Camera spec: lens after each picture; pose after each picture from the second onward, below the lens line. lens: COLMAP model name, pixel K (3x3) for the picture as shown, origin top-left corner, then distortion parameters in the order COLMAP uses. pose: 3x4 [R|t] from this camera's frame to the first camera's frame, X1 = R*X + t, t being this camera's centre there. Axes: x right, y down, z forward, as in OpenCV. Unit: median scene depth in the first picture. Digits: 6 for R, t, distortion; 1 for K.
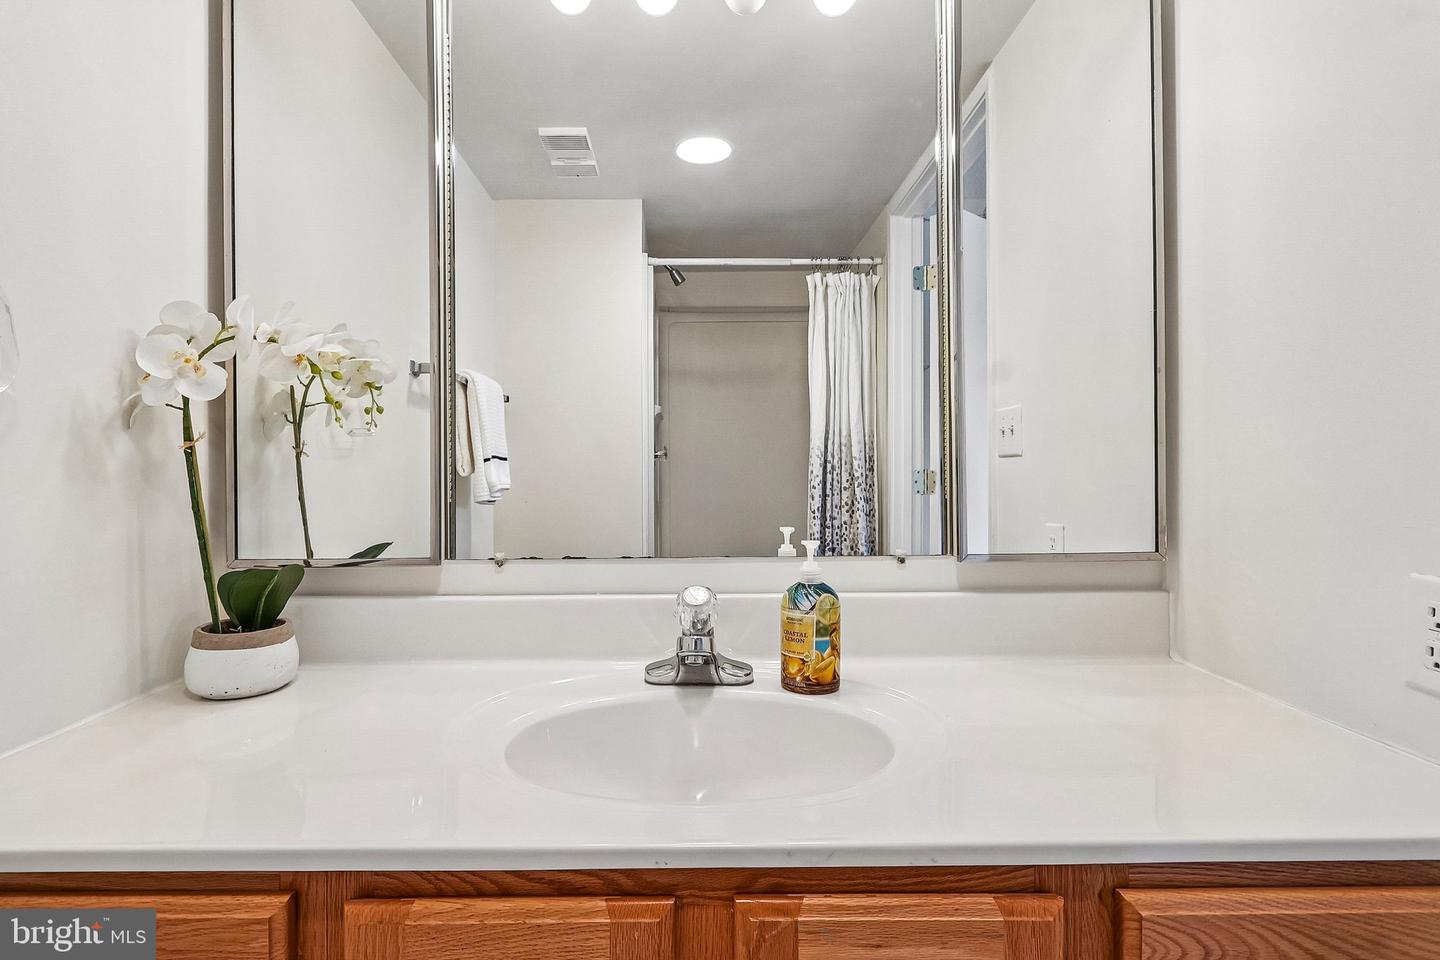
lens RADIAL K [[728.8, 0, 720.2], [0, 728.8, 476.5], [0, 0, 1]] dist [-0.001479, -0.000127]
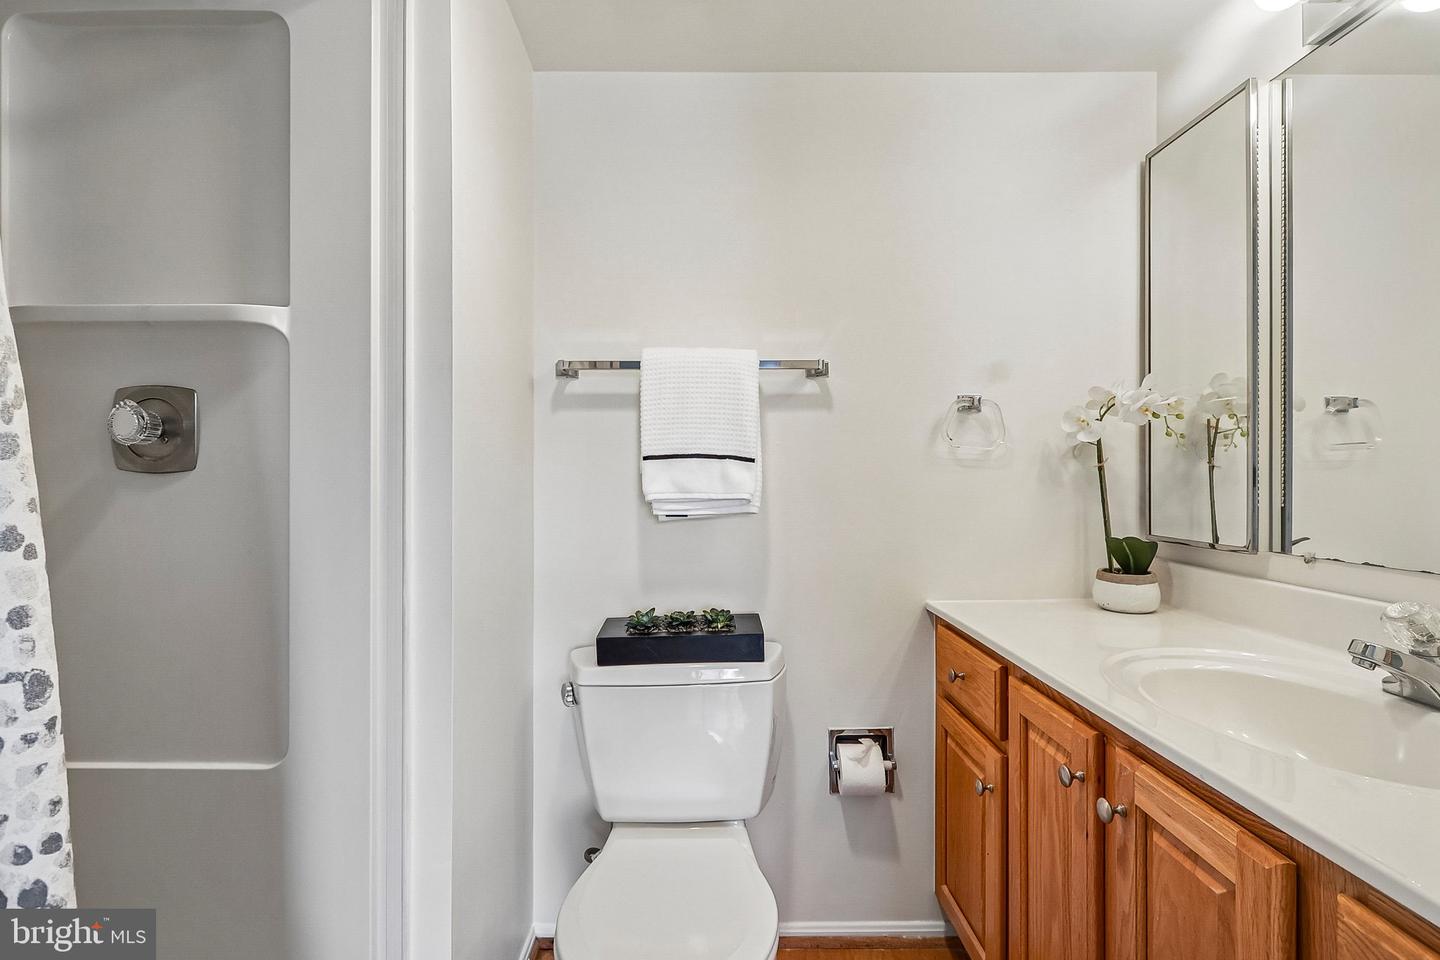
lens RADIAL K [[666.4, 0, 722.5], [0, 666.4, 471.7], [0, 0, 1]] dist [0.002087, -0.001216]
pose [[0.007706, 0.000533, -0.999970, 0.945477], [-0.007735, 0.999970, 0.000473, -0.021553], [0.999940, 0.007731, 0.007710, 0.057625]]
